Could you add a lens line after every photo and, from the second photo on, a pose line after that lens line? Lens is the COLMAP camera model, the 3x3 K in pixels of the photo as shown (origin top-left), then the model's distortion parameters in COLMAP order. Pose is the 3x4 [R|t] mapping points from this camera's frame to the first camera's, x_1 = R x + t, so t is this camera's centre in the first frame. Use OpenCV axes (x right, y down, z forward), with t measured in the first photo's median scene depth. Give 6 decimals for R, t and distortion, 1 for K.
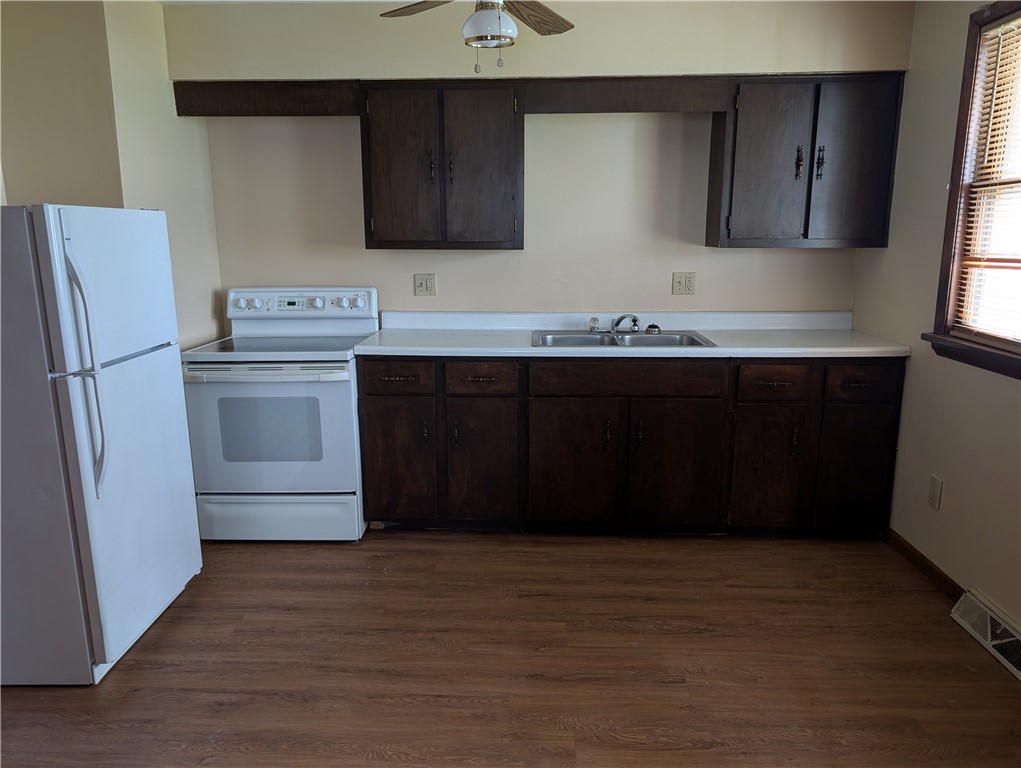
lens RADIAL K [[738.7, 0, 510.5], [0, 738.7, 384.0], [0, 0, 1]] dist [0.054529, -0.065477]
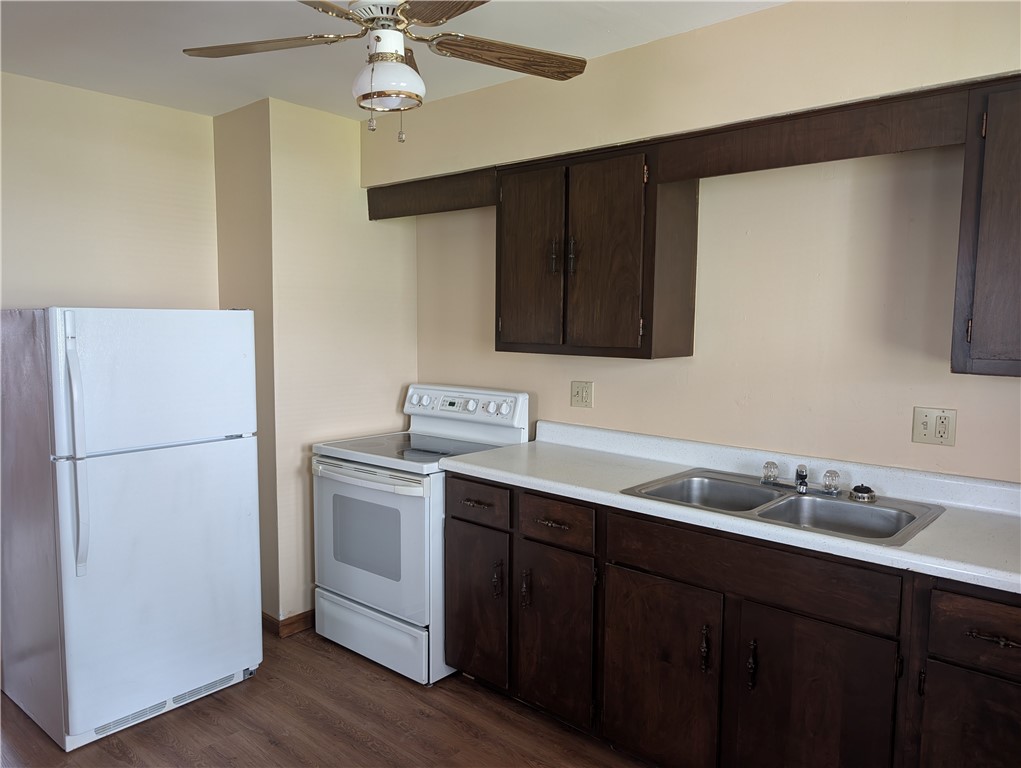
lens RADIAL K [[738.7, 0, 510.5], [0, 738.7, 384.0], [0, 0, 1]] dist [0.054529, -0.065477]
pose [[0.769813, 0.068373, -0.634597, 0.387041], [-0.140631, 0.987982, -0.064149, -0.090517], [0.622584, 0.138626, 0.770177, 0.346053]]
